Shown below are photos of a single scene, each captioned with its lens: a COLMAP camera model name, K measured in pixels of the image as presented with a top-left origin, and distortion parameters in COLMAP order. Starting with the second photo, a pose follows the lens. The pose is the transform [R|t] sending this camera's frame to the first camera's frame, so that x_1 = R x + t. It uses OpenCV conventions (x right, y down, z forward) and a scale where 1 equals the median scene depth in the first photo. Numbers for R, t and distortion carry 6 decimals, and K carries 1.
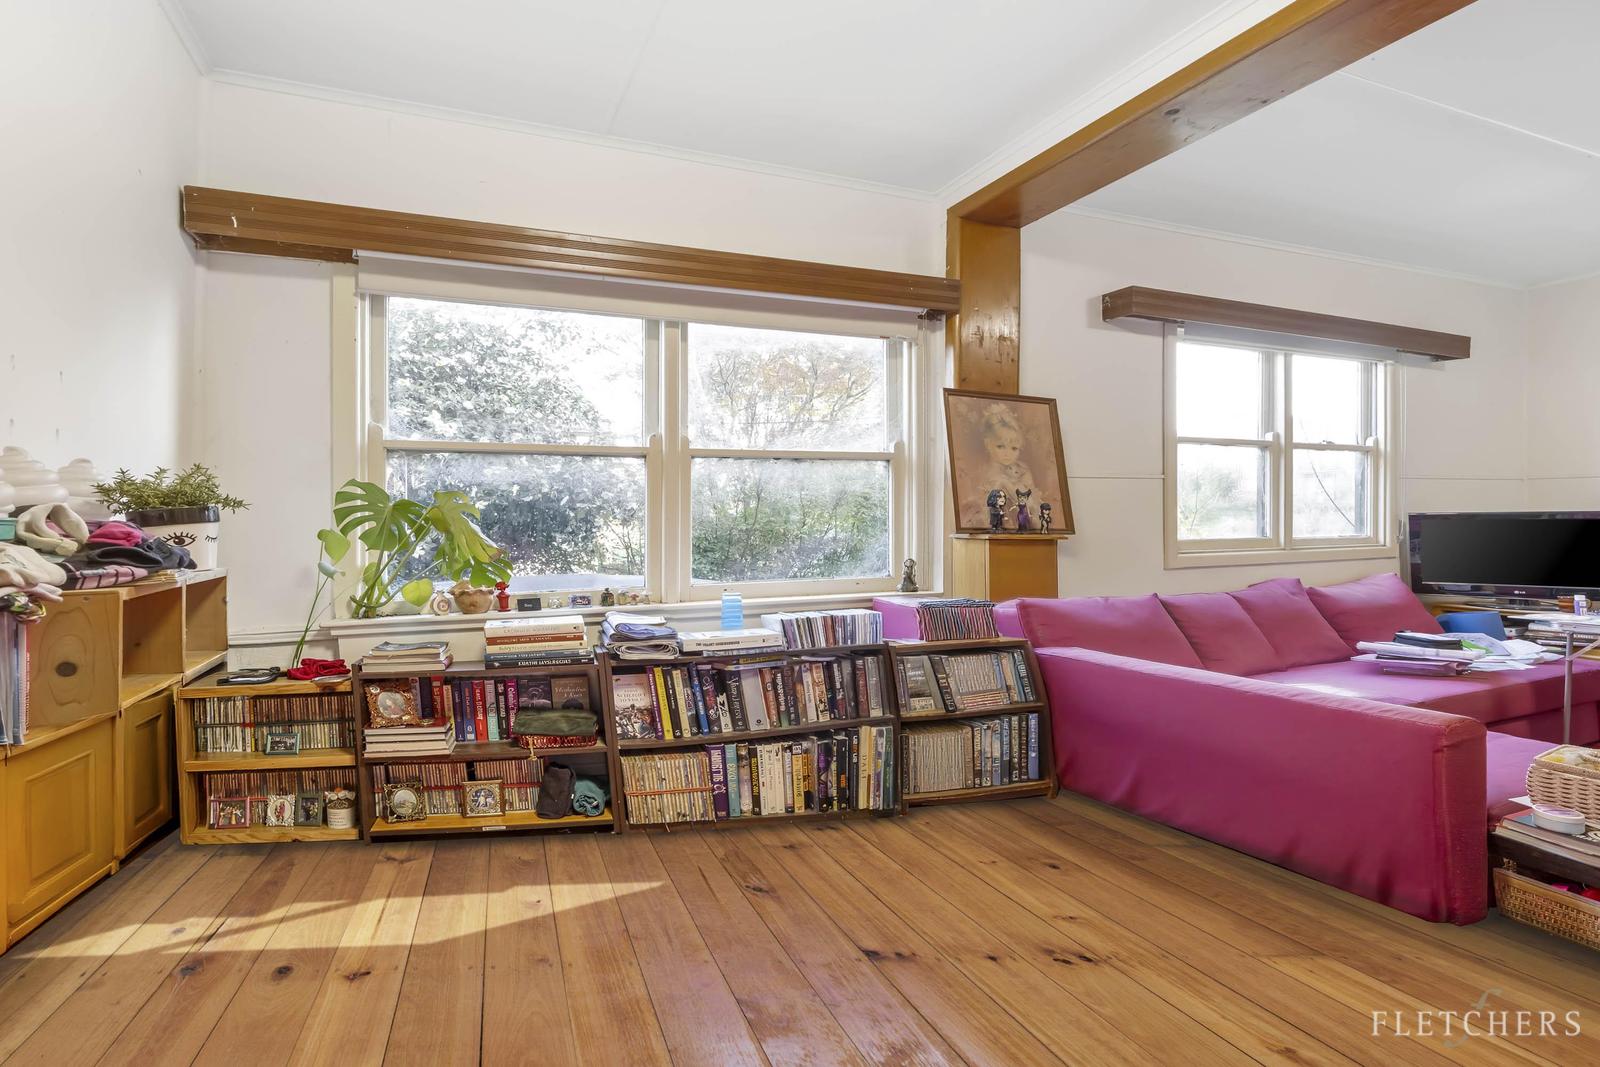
lens RADIAL K [[654.7, 0, 798.0], [0, 654.7, 506.9], [0, 0, 1]] dist [-0.017510, 0.000141]
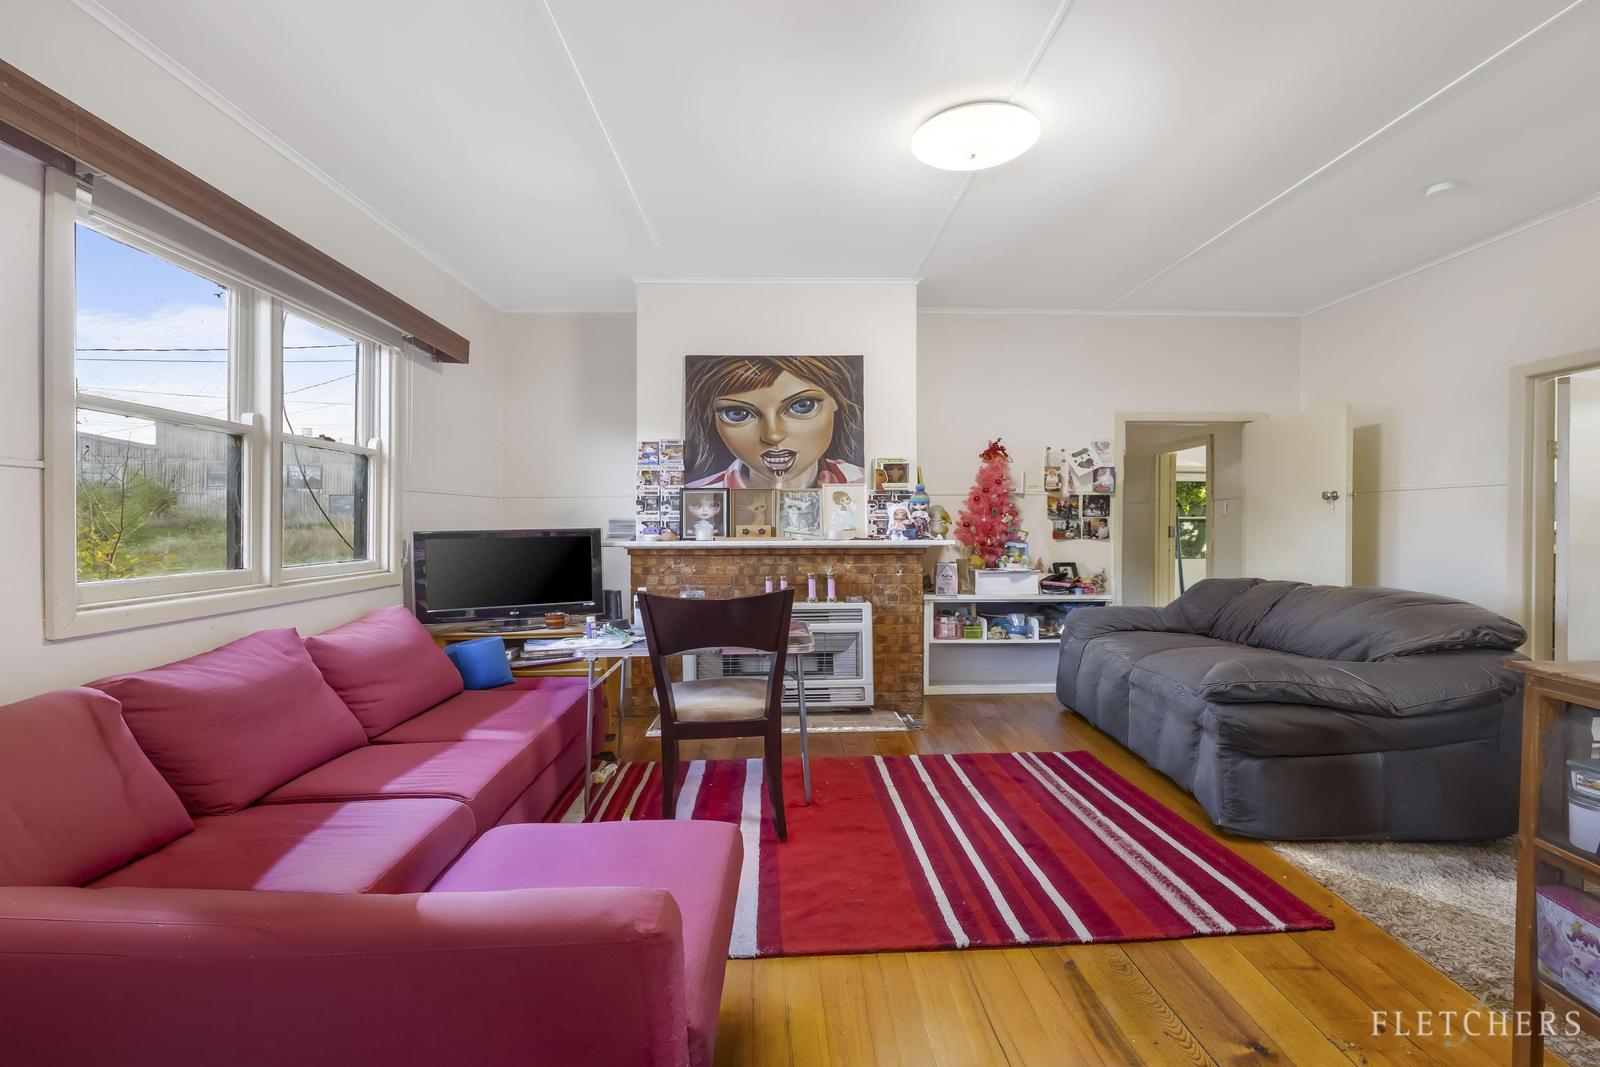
lens RADIAL K [[759.3, 0, 802.2], [0, 759.3, 526.8], [0, 0, 1]] dist [0.012221, 0.000076]
pose [[0.294281, 0.000995, 0.955718, 0.153412], [-0.002925, 0.999996, -0.000141, 0.002103], [-0.955714, -0.002754, 0.294283, 0.240377]]
